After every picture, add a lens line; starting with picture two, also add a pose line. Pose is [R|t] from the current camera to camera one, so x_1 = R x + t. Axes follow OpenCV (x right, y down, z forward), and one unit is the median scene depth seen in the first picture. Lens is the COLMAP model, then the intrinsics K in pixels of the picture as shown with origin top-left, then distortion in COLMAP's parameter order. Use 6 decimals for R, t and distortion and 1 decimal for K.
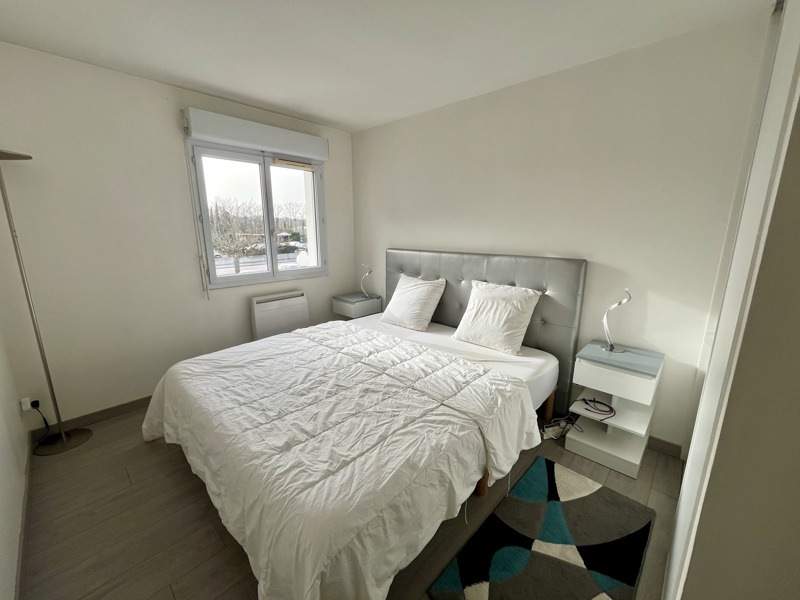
lens RADIAL K [[325.3, 0, 401.1], [0, 325.3, 300.7], [0, 0, 1]] dist [-0.002849, -0.000457]
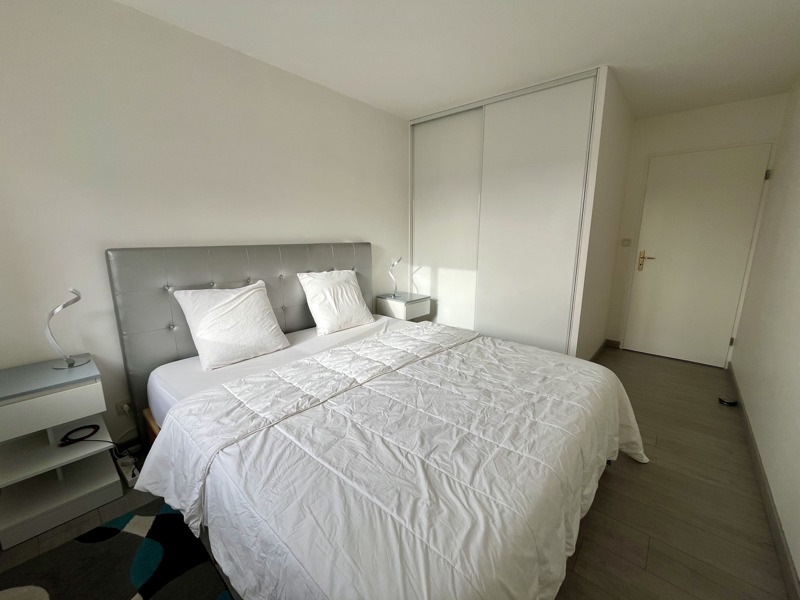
lens RADIAL K [[325.3, 0, 401.8], [0, 325.3, 303.1], [0, 0, 1]] dist [-0.002849, -0.000457]
pose [[-0.065671, -0.194870, 0.978628, -0.869359], [0.203073, 0.957610, 0.204312, -0.135018], [-0.976959, 0.212151, -0.023314, 0.933414]]
